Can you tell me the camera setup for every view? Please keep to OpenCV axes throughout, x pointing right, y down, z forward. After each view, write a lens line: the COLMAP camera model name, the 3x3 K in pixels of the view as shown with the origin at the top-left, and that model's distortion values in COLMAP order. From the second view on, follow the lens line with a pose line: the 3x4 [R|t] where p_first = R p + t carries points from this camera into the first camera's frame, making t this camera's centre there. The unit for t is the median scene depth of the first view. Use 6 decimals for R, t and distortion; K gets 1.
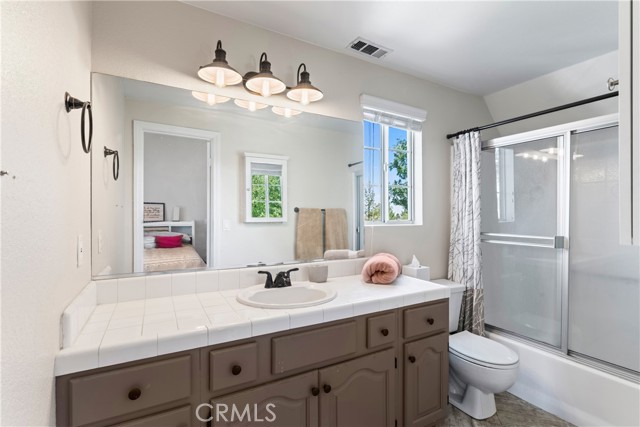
lens RADIAL K [[297.4, 0, 320.0], [0, 297.4, 213.5], [0, 0, 1]] dist [-0.001127, -0.000897]
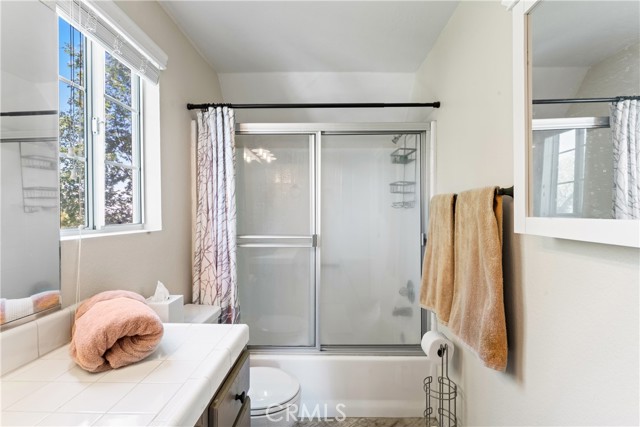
lens RADIAL K [[297.4, 0, 320.0], [0, 297.4, 213.5], [0, 0, 1]] dist [-0.001127, -0.000897]
pose [[0.517099, -0.007715, 0.855891, -0.030252], [0.003524, 0.999970, 0.006884, -0.000772], [-0.855918, -0.000543, 0.517111, 0.386983]]
